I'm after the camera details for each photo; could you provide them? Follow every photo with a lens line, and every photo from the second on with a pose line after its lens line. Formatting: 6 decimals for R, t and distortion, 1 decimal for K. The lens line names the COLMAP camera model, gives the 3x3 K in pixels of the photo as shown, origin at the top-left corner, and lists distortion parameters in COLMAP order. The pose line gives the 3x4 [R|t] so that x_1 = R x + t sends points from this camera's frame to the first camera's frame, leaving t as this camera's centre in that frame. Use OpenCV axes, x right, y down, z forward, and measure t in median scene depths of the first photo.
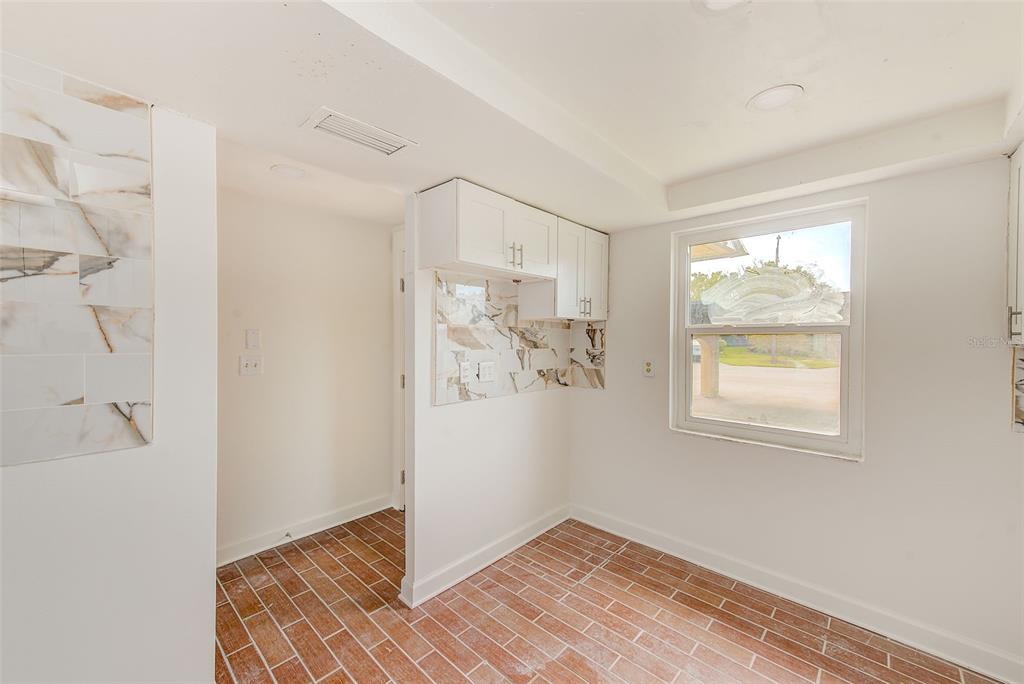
lens RADIAL K [[400.1, 0, 522.4], [0, 400.1, 338.3], [0, 0, 1]] dist [0.014979, 0.000406]
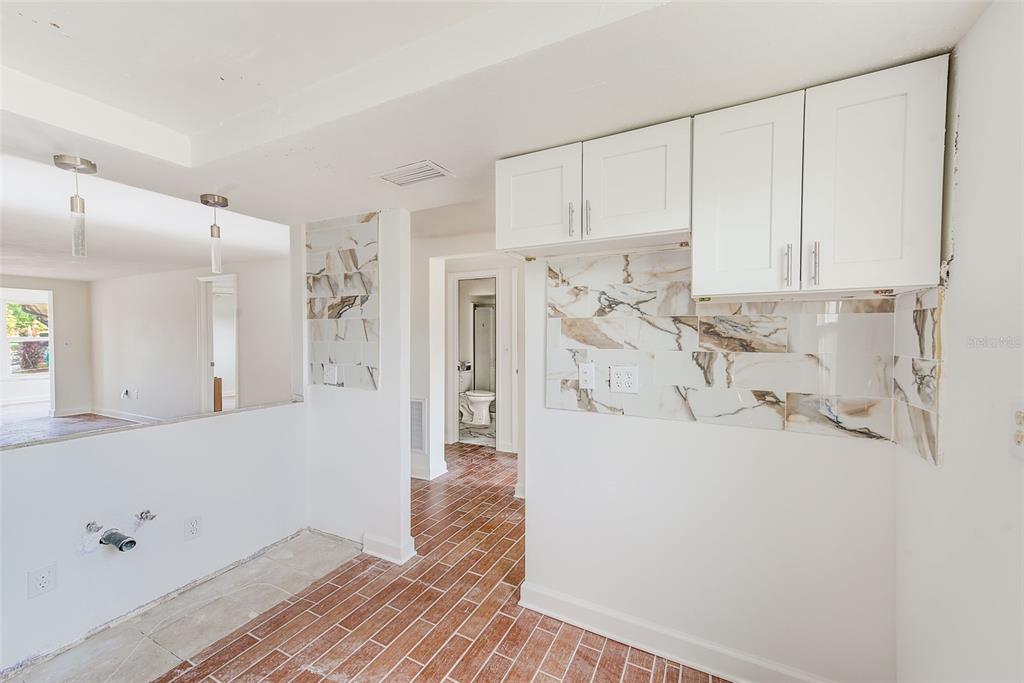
lens RADIAL K [[400.1, 0, 515.7], [0, 400.1, 340.0], [0, 0, 1]] dist [0.014979, 0.000406]
pose [[0.250153, 0.006899, -0.968182, 0.572157], [-0.001872, 0.999976, 0.006642, 0.006425], [0.968205, 0.000151, 0.250160, 0.619214]]
